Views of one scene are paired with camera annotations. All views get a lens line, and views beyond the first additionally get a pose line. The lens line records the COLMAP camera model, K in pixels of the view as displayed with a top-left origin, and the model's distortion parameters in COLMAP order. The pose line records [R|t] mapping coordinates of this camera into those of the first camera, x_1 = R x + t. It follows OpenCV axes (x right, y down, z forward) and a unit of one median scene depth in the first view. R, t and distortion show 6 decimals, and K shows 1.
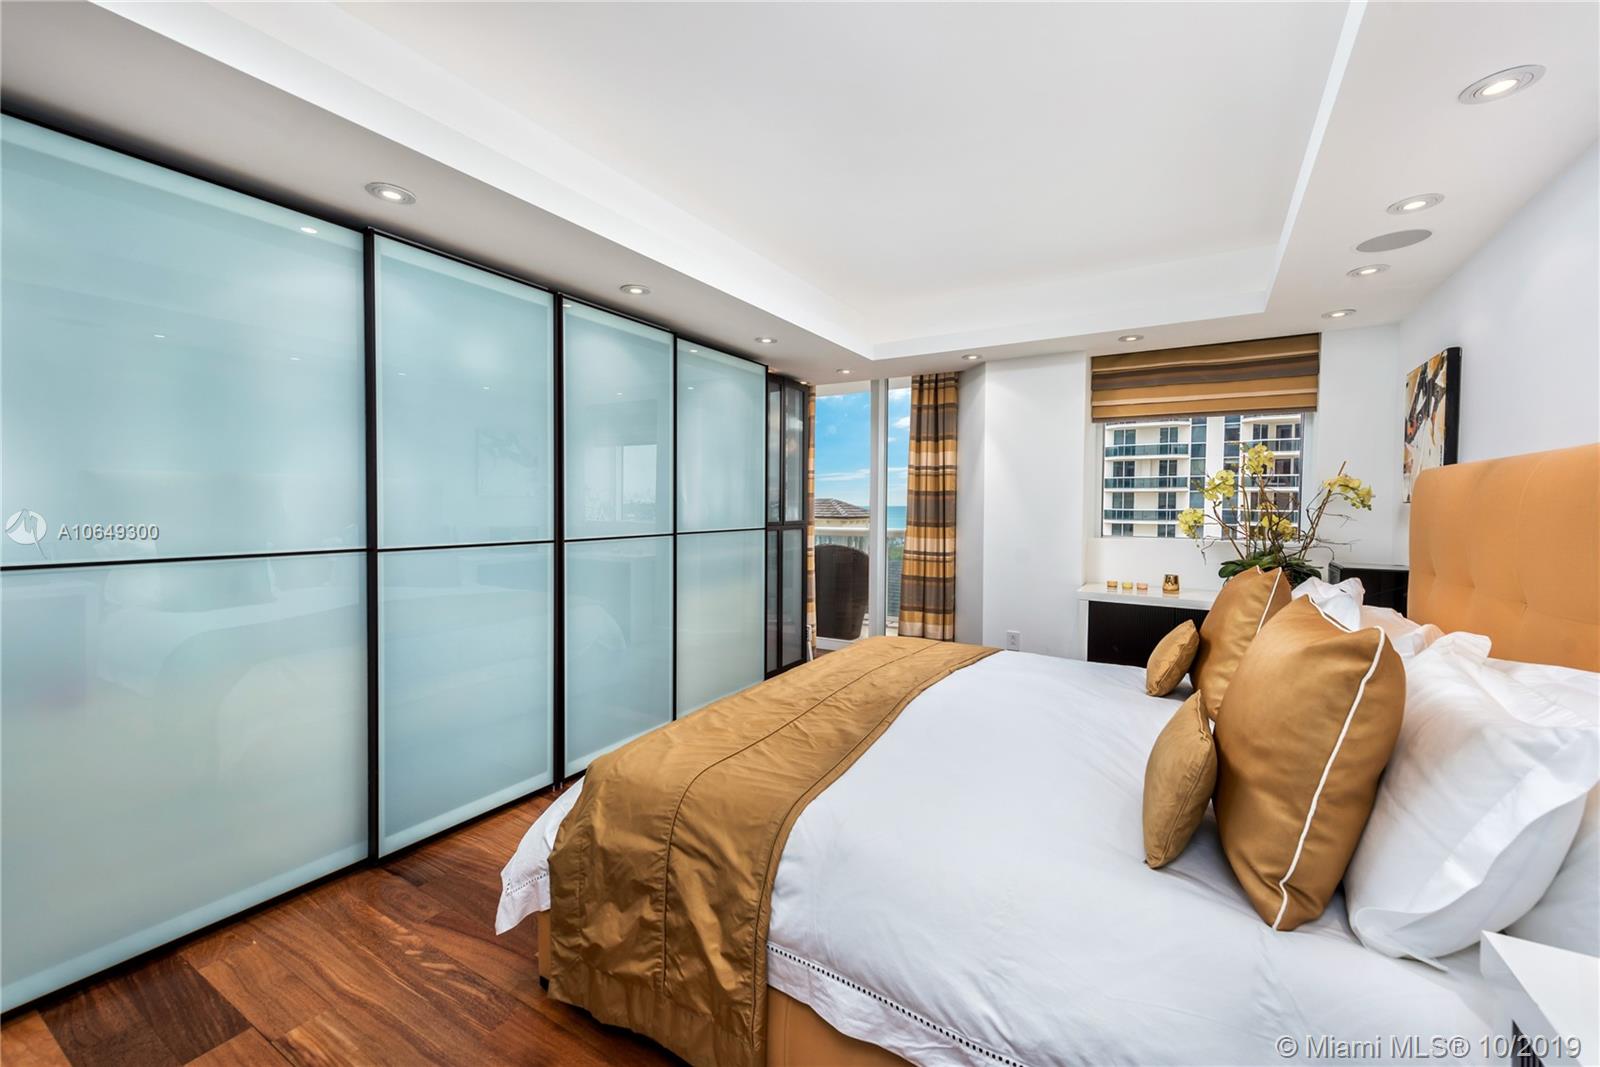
lens RADIAL K [[634.2, 0, 807.2], [0, 634.2, 531.5], [0, 0, 1]] dist [0.003171, -0.000118]
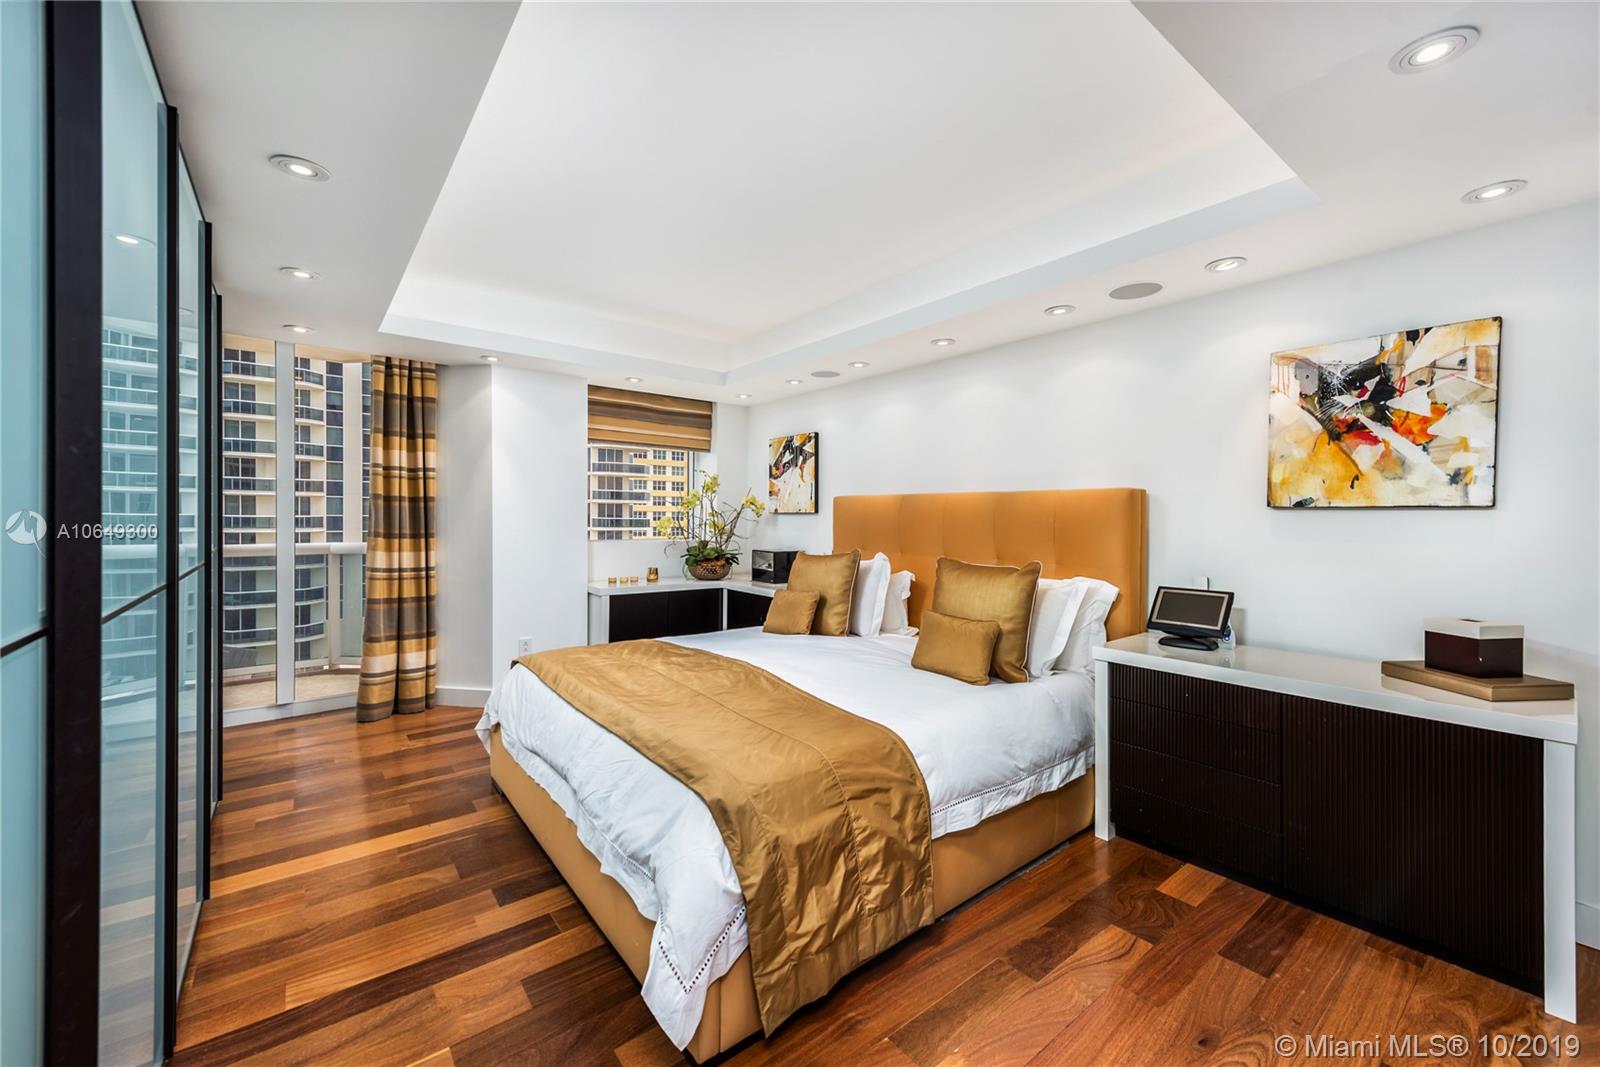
lens RADIAL K [[634.2, 0, 807.2], [0, 634.2, 531.5], [0, 0, 1]] dist [0.003171, -0.000118]
pose [[0.350268, -0.023418, 0.936357, -0.418888], [0.032753, 0.999382, 0.012743, -0.009787], [-0.936077, 0.026205, 0.350818, 0.199073]]
